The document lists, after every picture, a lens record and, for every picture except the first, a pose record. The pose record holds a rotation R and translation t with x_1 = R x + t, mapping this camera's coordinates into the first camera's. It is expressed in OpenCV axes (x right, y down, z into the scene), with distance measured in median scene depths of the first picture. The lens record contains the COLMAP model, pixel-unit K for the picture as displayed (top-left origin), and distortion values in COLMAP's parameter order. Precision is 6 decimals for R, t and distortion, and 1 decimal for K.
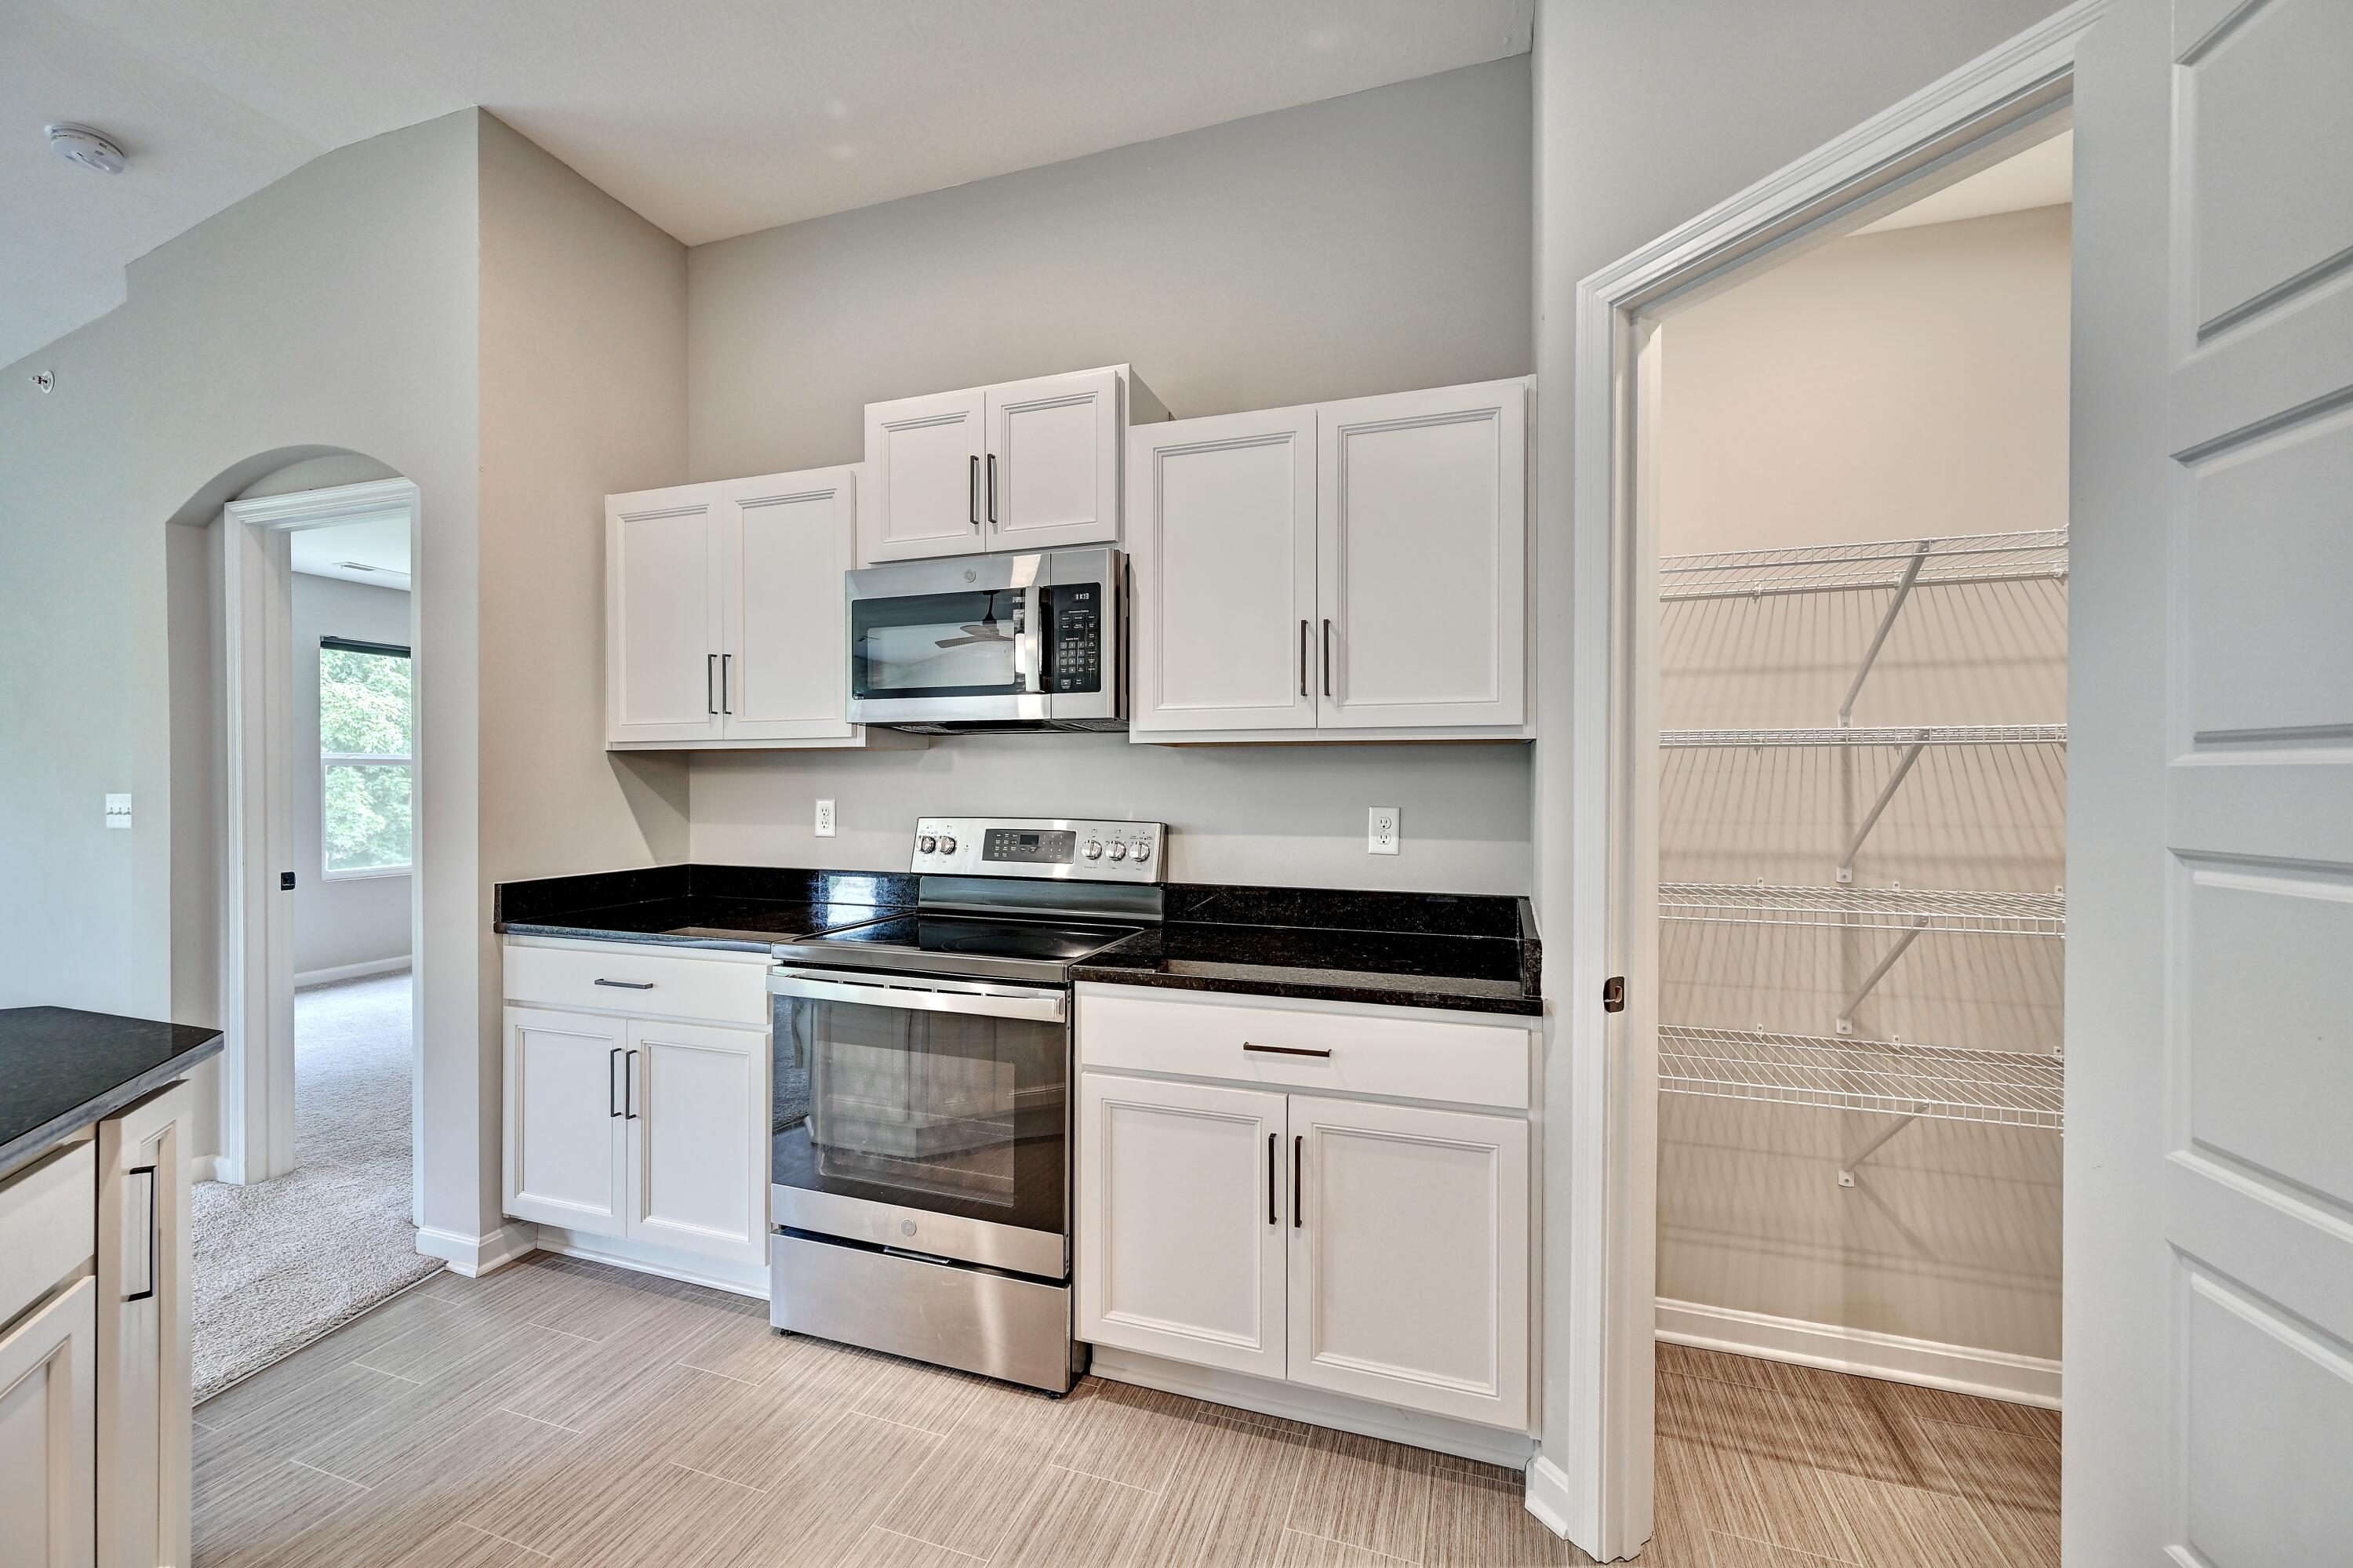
lens RADIAL K [[920.6, 0, 1179.4], [0, 920.6, 779.2], [0, 0, 1]] dist [-0.000850, 0.000589]
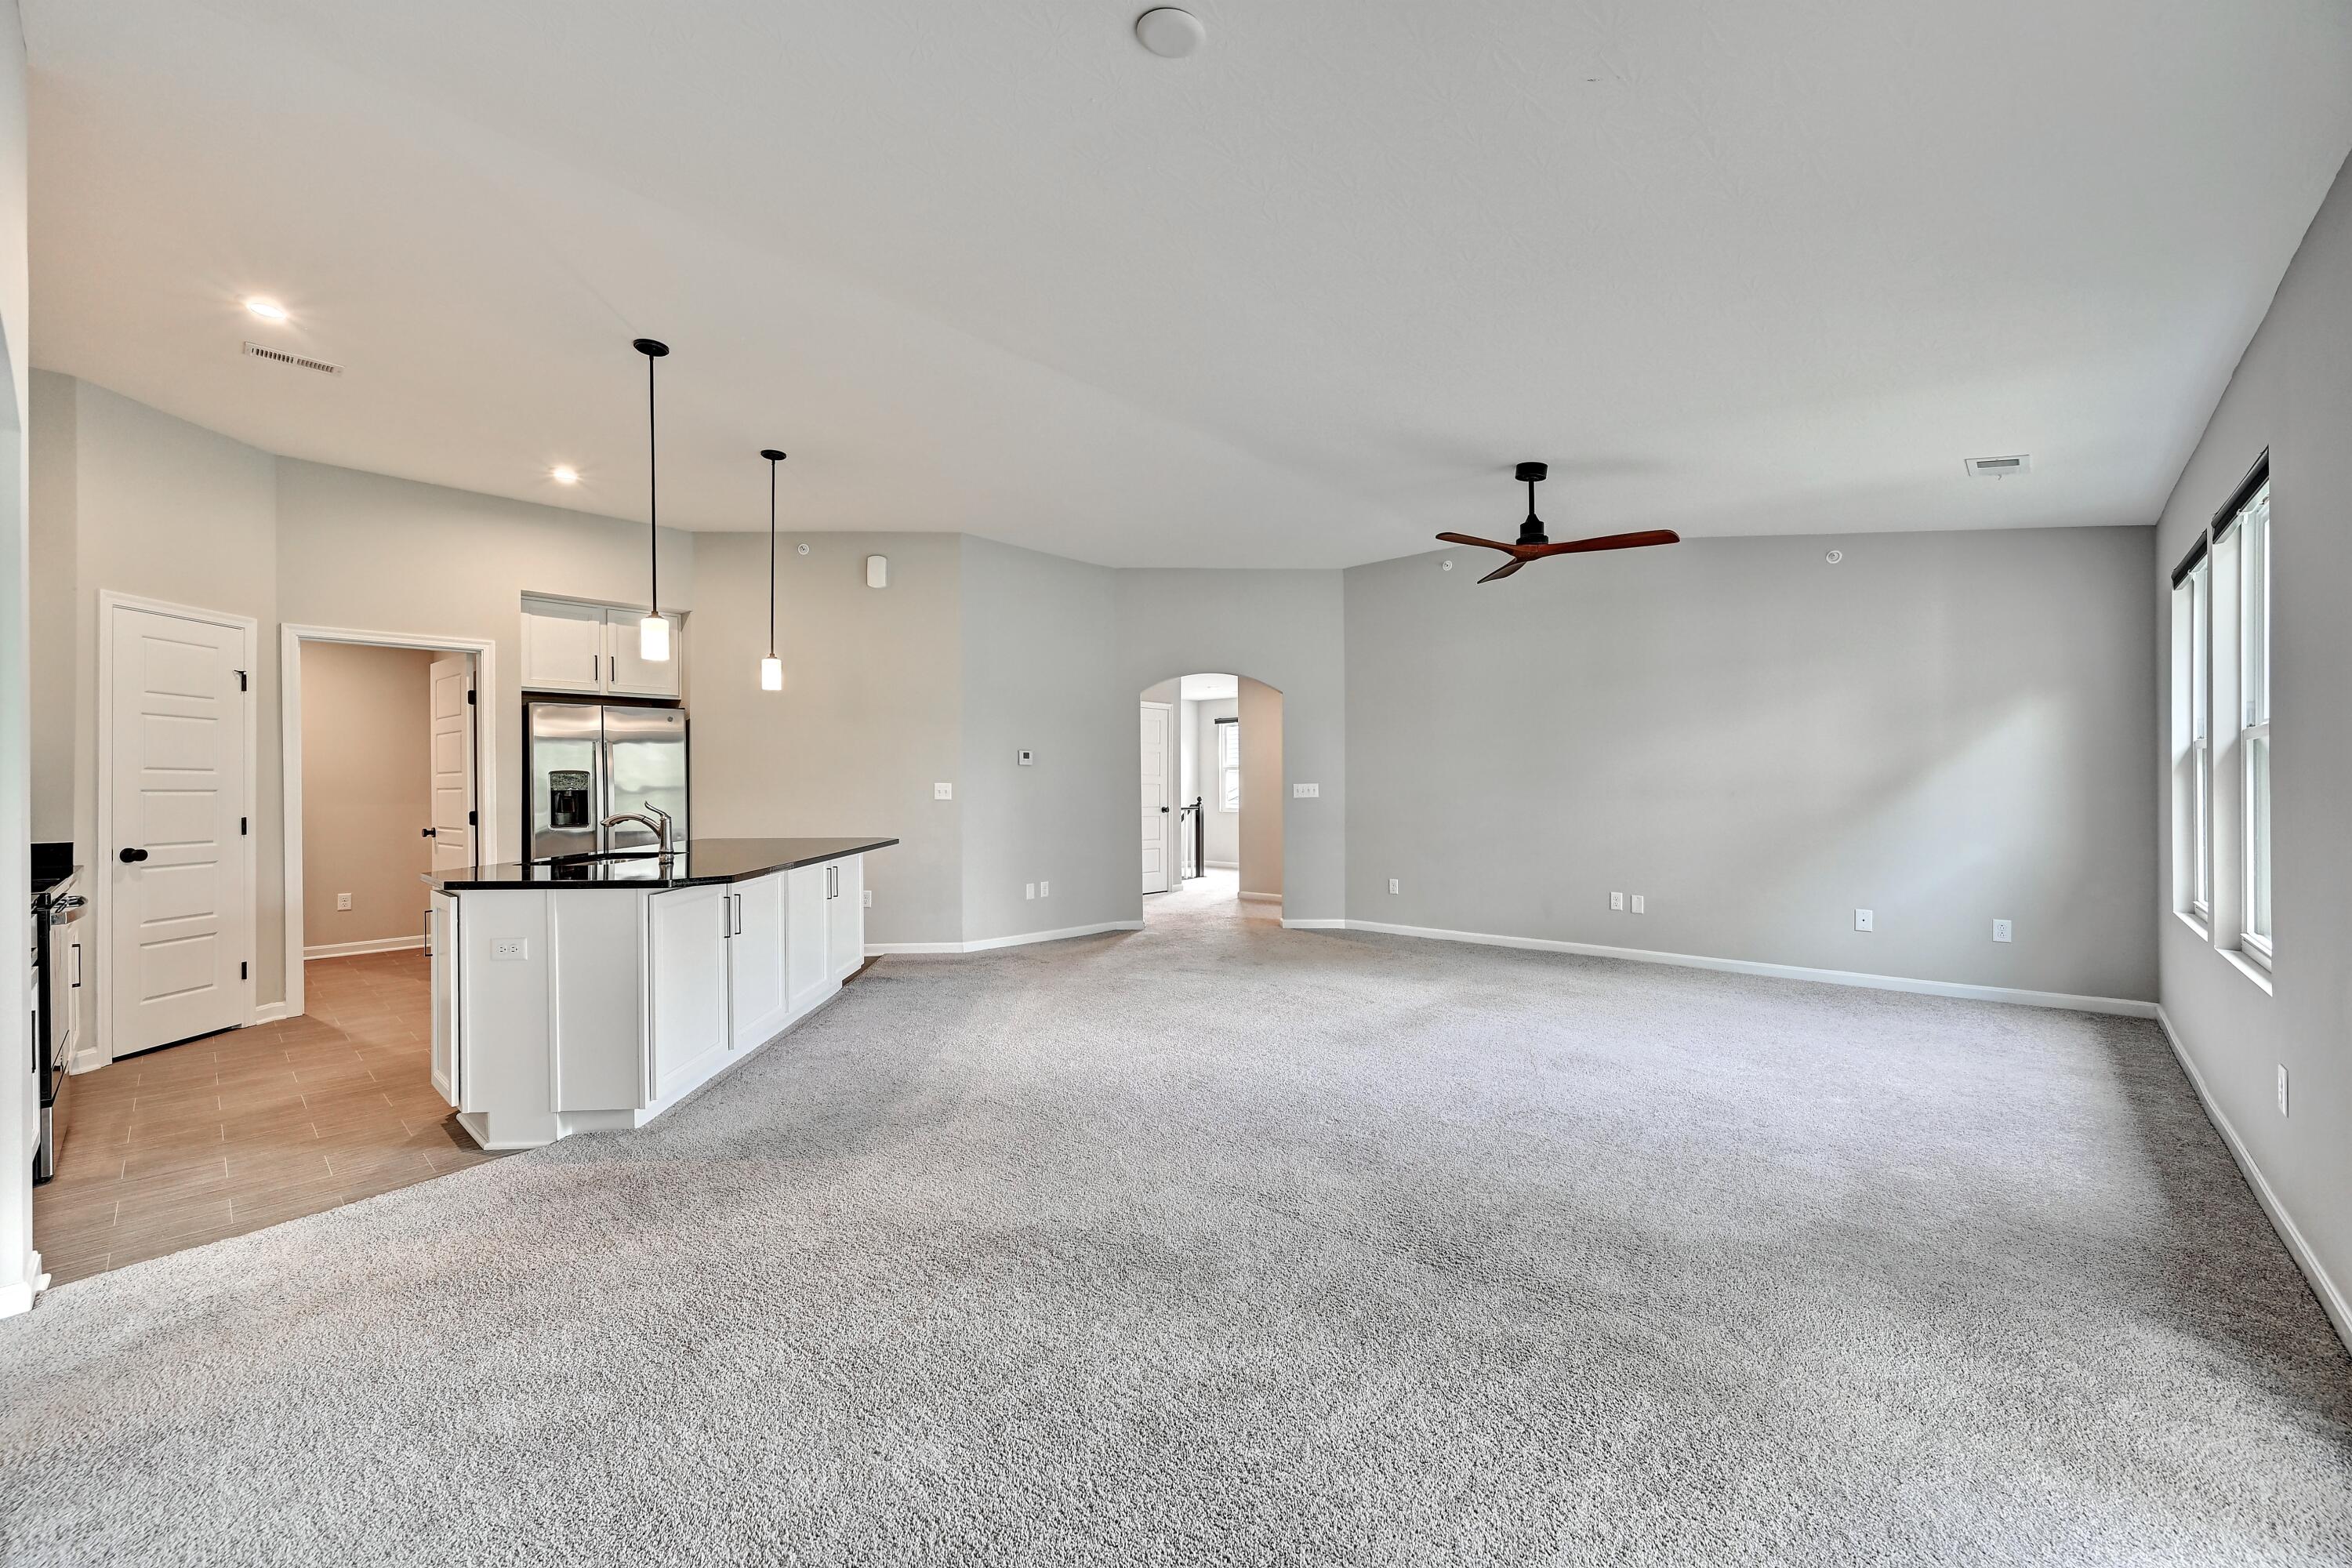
lens RADIAL K [[920.2, 0, 1176.9], [0, 920.2, 785.6], [0, 0, 1]] dist [-0.000850, 0.000589]
pose [[-0.913936, 0.002041, 0.405854, -2.215016], [0.005144, 0.999965, 0.006557, 0.015694], [-0.405827, 0.008081, -0.913914, 1.377578]]
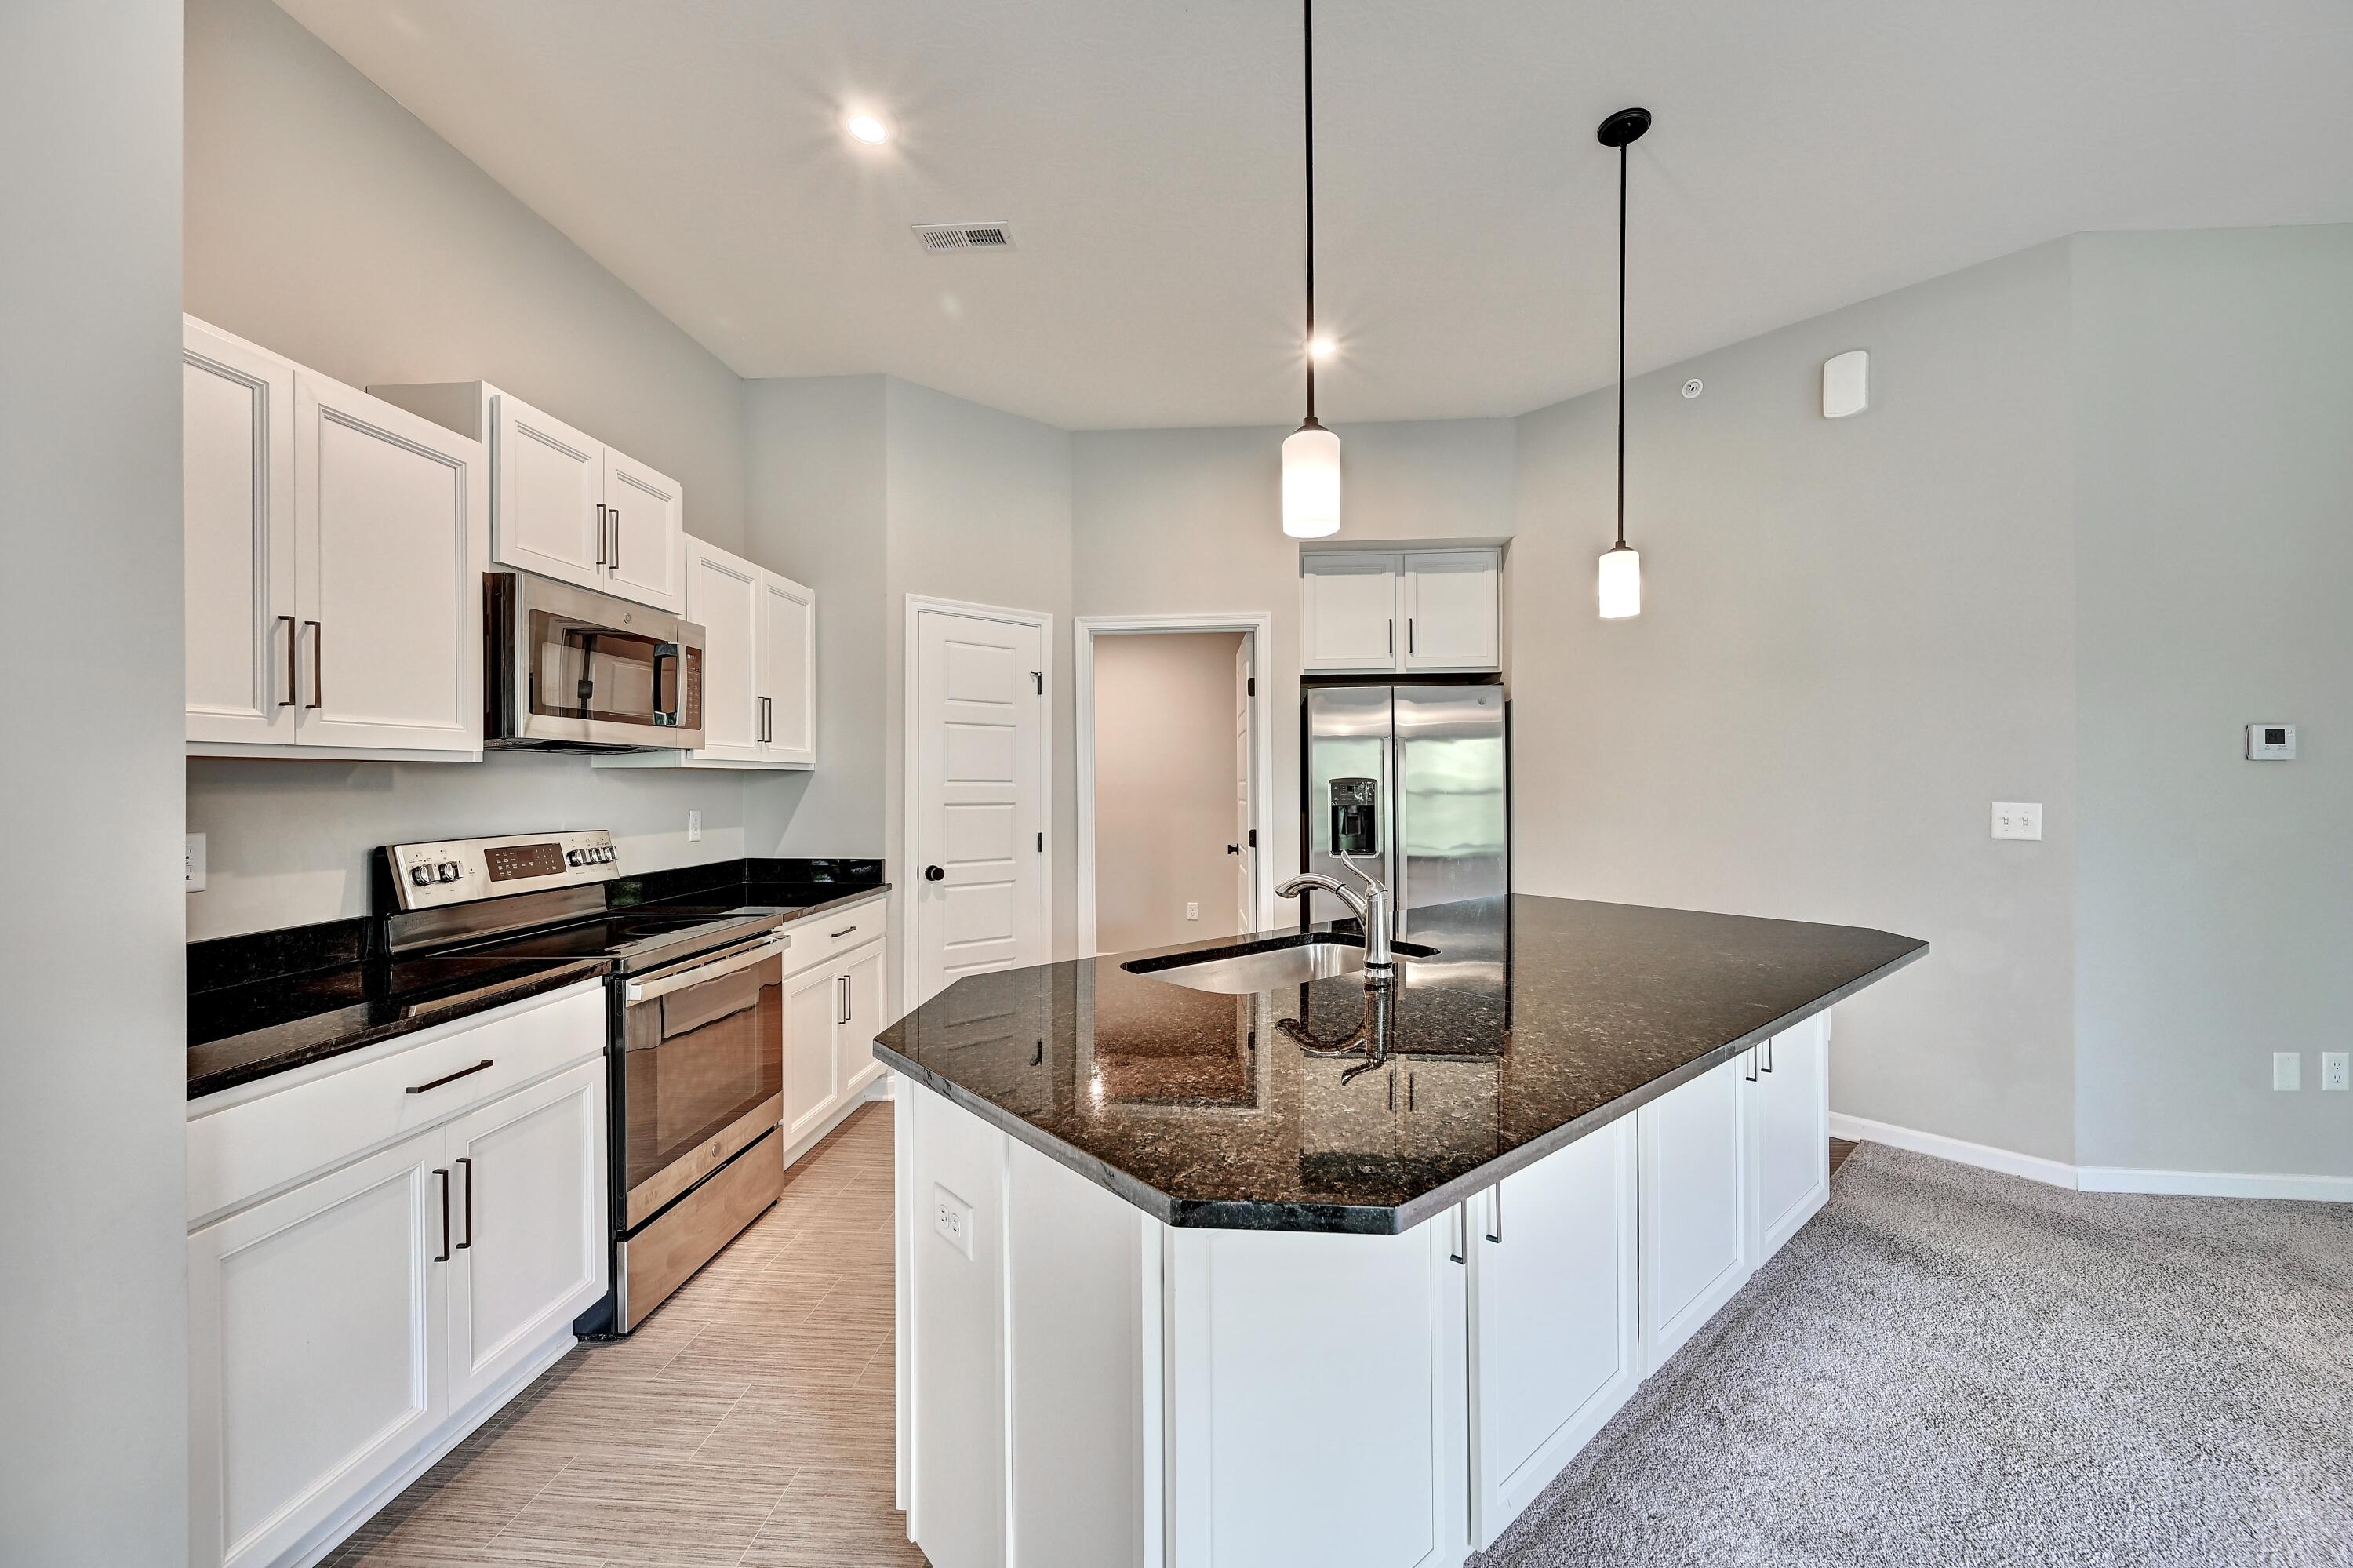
lens RADIAL K [[920.6, 0, 1177.0], [0, 920.6, 778.7], [0, 0, 1]] dist [-0.000850, 0.000589]
pose [[-0.251008, 0.003811, 0.967978, -1.403681], [0.005988, 0.999979, -0.002384, -0.013557], [-0.967967, 0.005197, -0.251025, 0.585012]]
